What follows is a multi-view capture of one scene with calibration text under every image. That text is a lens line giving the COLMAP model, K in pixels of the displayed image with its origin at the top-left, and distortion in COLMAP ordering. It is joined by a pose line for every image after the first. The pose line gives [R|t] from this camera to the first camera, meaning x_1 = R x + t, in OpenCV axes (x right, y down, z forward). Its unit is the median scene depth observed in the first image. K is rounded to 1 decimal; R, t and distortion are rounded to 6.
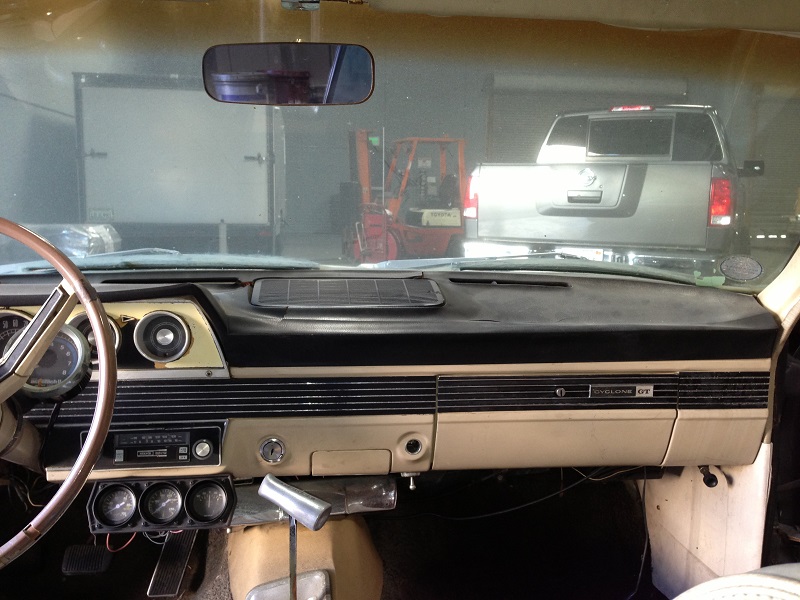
lens RADIAL K [[739.6, 0, 400.0], [0, 739.6, 300.0], [0, 0, 1]] dist [0.108616, -0.183003]
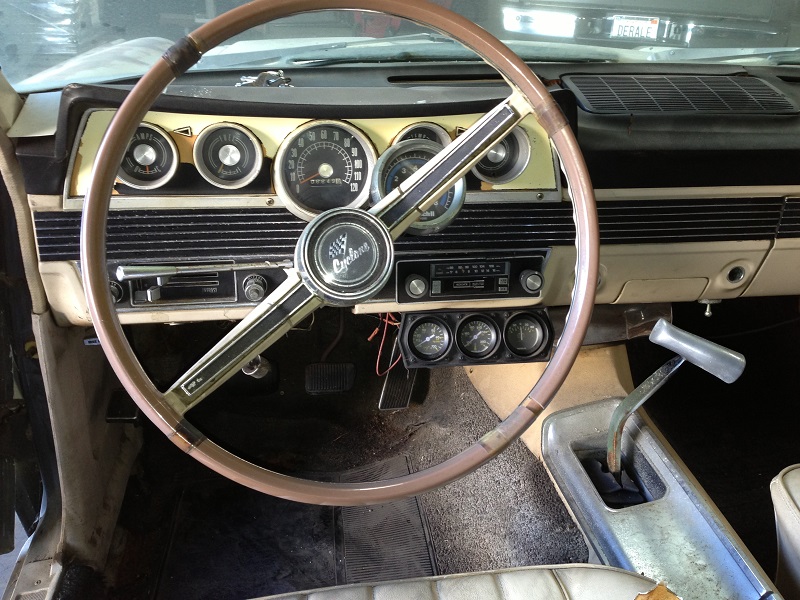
lens RADIAL K [[739.6, 0, 400.0], [0, 739.6, 300.0], [0, 0, 1]] dist [0.108616, -0.183003]
pose [[0.999118, -0.000243, 0.041980, -0.433543], [-0.012258, 0.954722, 0.297247, -0.037592], [-0.040152, -0.297499, 0.953877, 0.149408]]
